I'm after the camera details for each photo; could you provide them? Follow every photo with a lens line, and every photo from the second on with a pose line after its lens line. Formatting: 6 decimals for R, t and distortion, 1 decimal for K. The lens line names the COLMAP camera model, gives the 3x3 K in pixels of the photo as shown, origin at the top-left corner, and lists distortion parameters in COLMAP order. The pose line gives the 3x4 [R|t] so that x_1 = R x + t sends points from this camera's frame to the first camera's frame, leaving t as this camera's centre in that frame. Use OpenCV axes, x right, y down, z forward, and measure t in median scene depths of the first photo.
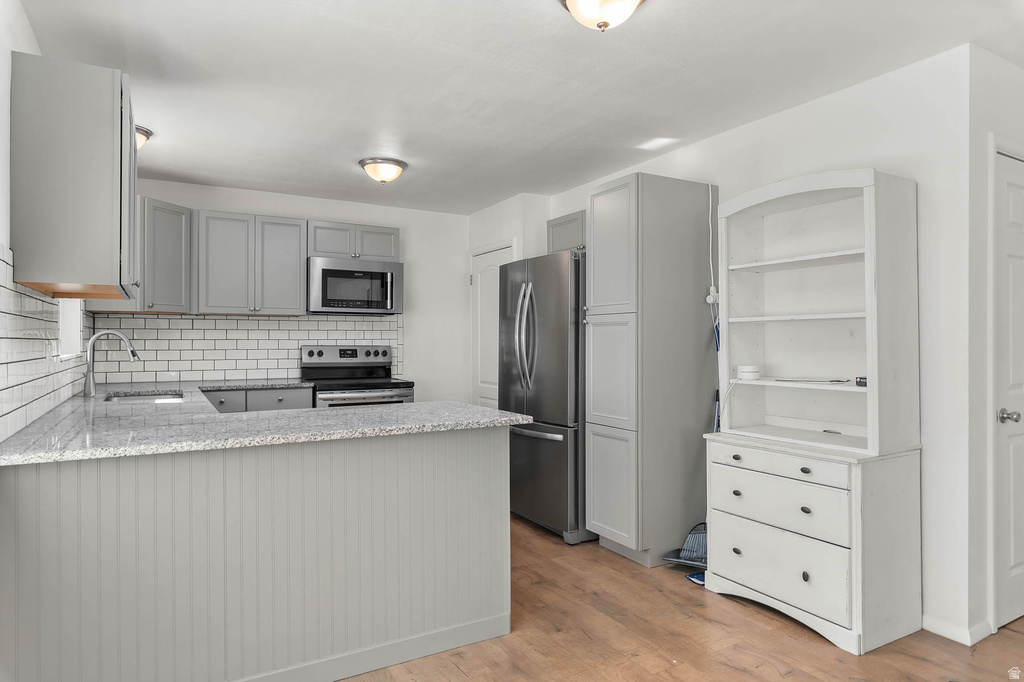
lens RADIAL K [[625.5, 0, 513.6], [0, 625.5, 336.7], [0, 0, 1]] dist [-0.003982, -0.001361]
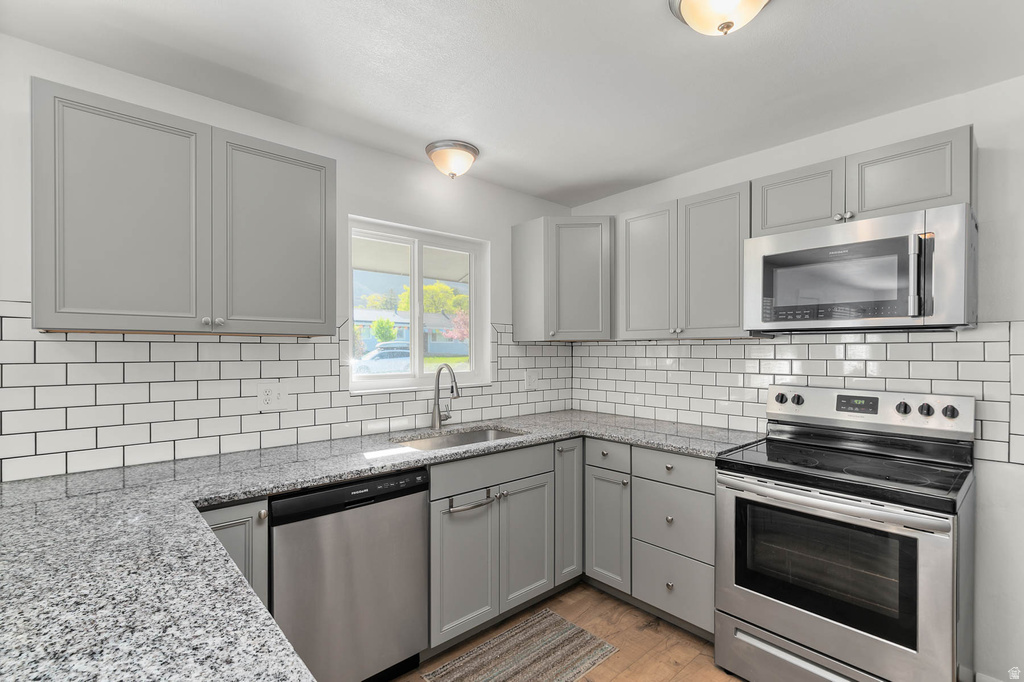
lens RADIAL K [[468.3, 0, 514.9], [0, 468.3, 353.9], [0, 0, 1]] dist [0.002614, 0.000395]
pose [[0.211258, 0.006334, -0.977410, 0.070343], [0.005882, 0.999953, 0.007752, -0.023261], [0.977413, -0.007387, 0.211211, 0.705334]]
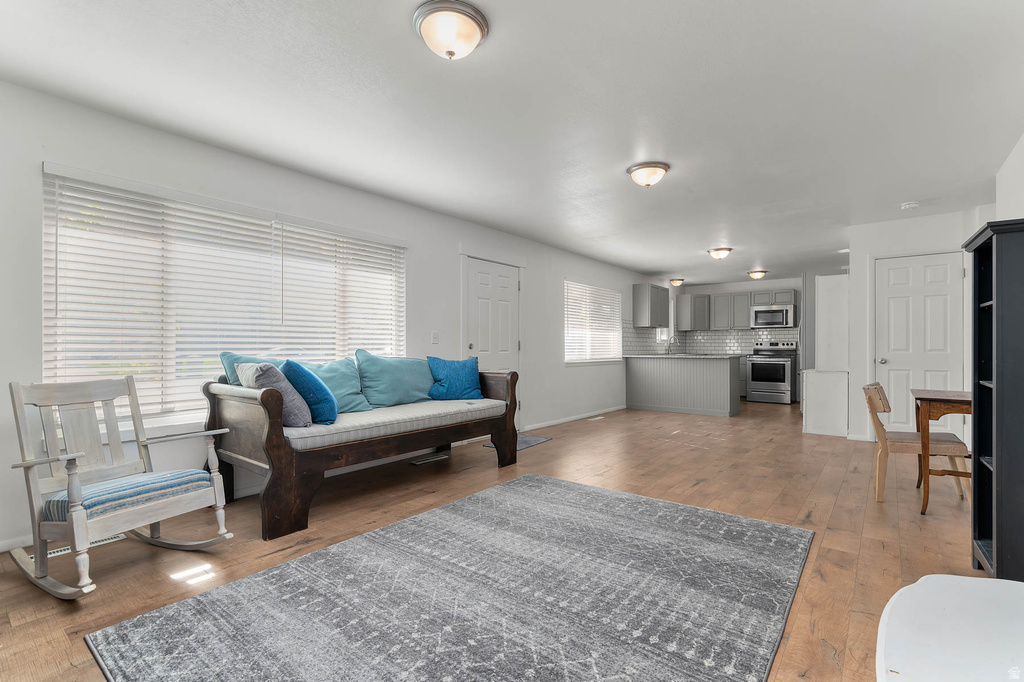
lens RADIAL K [[463.9, 0, 512.9], [0, 463.9, 347.2], [0, 0, 1]] dist [0.001526, -0.000039]
pose [[0.362785, -0.000953, -0.931872, 1.131352], [0.005025, 0.999987, 0.000934, 0.034646], [0.931859, -0.005022, 0.362785, -0.623638]]
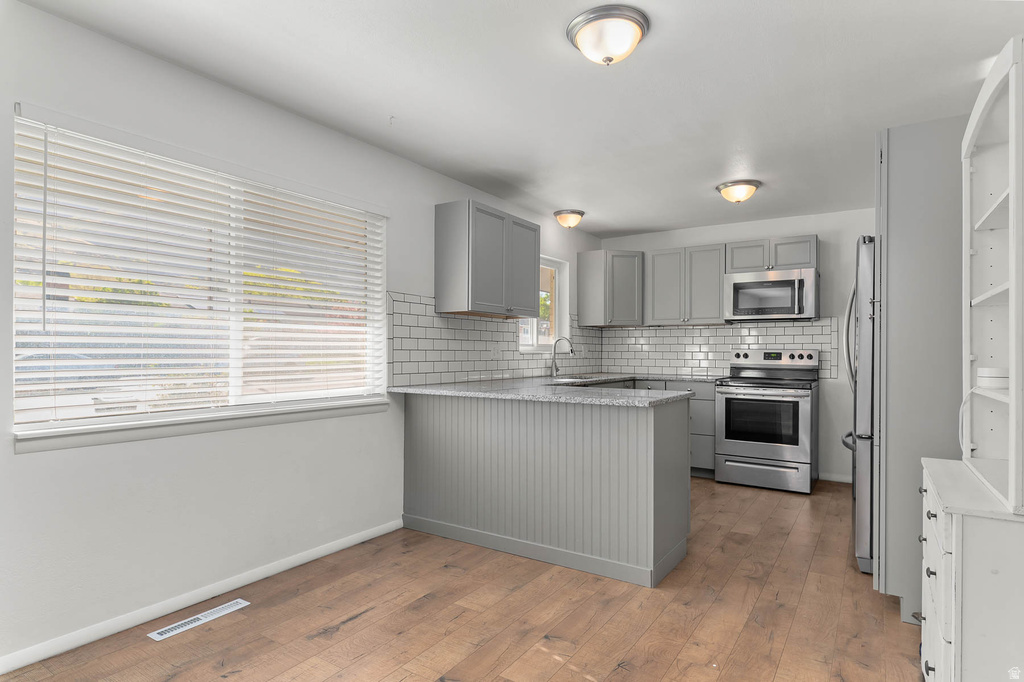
lens RADIAL K [[546.7, 0, 513.2], [0, 546.7, 353.8], [0, 0, 1]] dist [-0.000127, 0.000257]
pose [[0.446574, 0.004899, -0.894734, 0.440110], [0.000936, 0.999982, 0.005943, 0.018253], [0.894746, -0.003492, 0.446561, 0.177479]]
